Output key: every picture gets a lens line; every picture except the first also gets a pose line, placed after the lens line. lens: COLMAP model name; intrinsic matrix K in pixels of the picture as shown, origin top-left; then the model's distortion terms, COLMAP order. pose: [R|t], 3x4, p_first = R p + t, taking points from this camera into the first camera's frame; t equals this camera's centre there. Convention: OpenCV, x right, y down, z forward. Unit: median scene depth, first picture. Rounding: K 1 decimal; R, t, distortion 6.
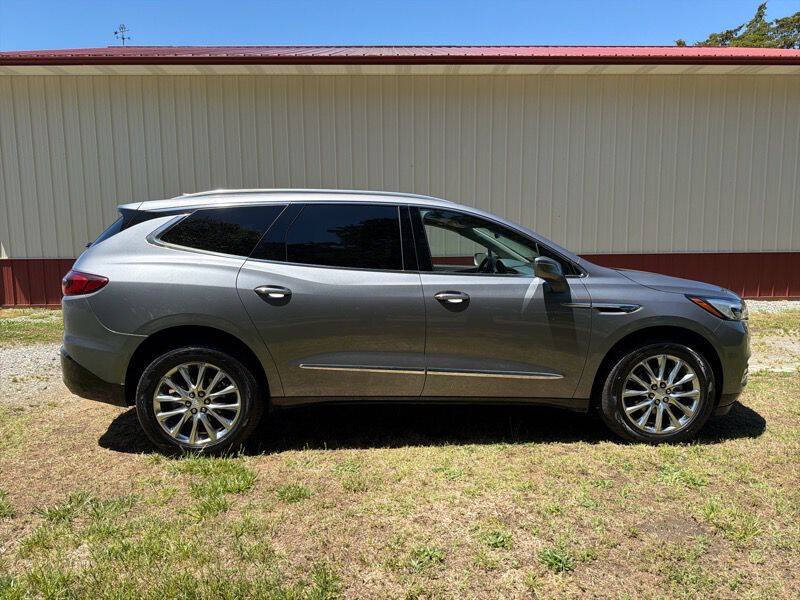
lens RADIAL K [[569.8, 0, 402.7], [0, 569.8, 303.9], [0, 0, 1]] dist [0.023772, -0.033789]
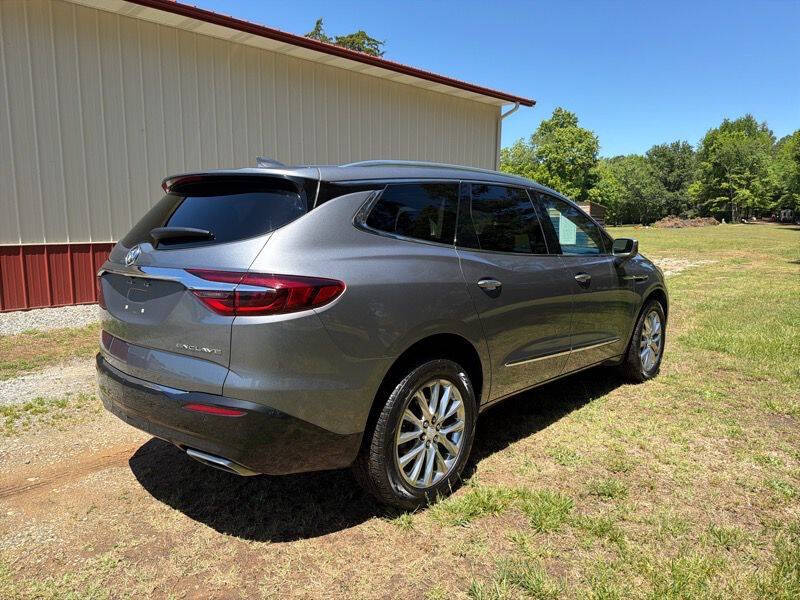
lens RADIAL K [[569.6, 0, 400.0], [0, 569.6, 300.0], [0, 0, 1]] dist [0.006847, -0.007351]
pose [[0.718409, -0.088779, 0.689932, -0.886877], [0.071814, 0.995988, 0.053383, -0.050946], [-0.691904, 0.011196, 0.721903, 0.449761]]
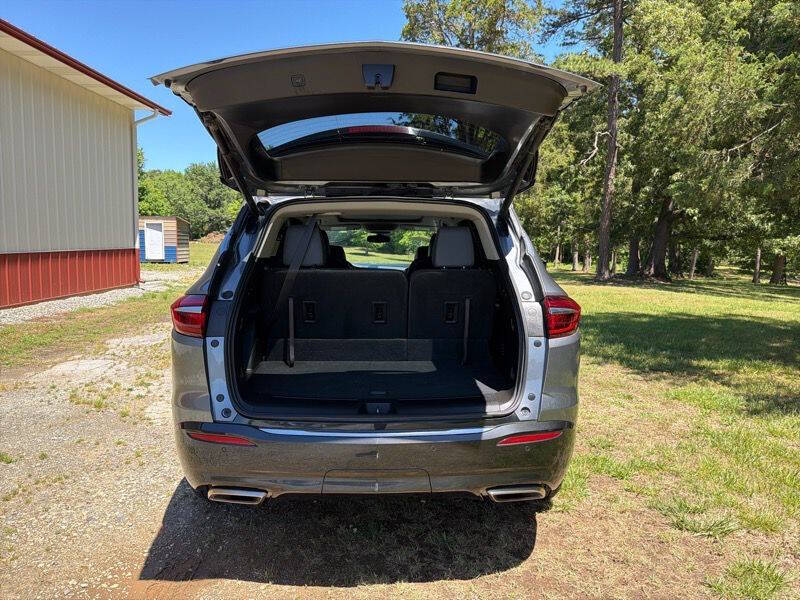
lens RADIAL K [[569.6, 0, 400.0], [0, 569.6, 300.0], [0, 0, 1]] dist [0.006847, -0.007351]
pose [[0.016098, -0.097414, 0.995114, -1.209819], [0.090601, 0.991291, 0.095574, -0.132956], [-0.995757, 0.088619, 0.024784, 1.143692]]
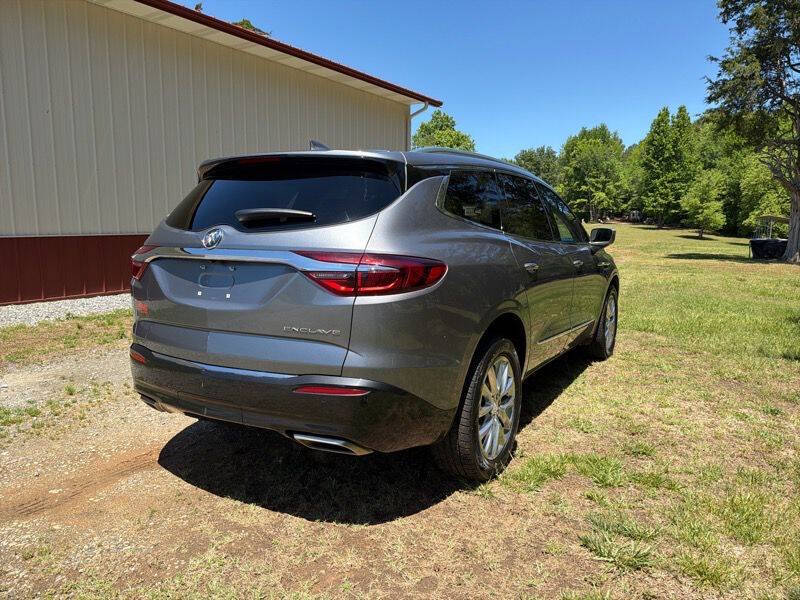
lens RADIAL K [[568.8, 0, 401.5], [0, 568.8, 297.8], [0, 0, 1]] dist [0.061714, -0.083312]
pose [[0.552516, -0.102205, 0.827213, -1.071462], [0.082901, 0.994271, 0.067474, -0.049250], [-0.829370, 0.031297, 0.557823, 0.626574]]
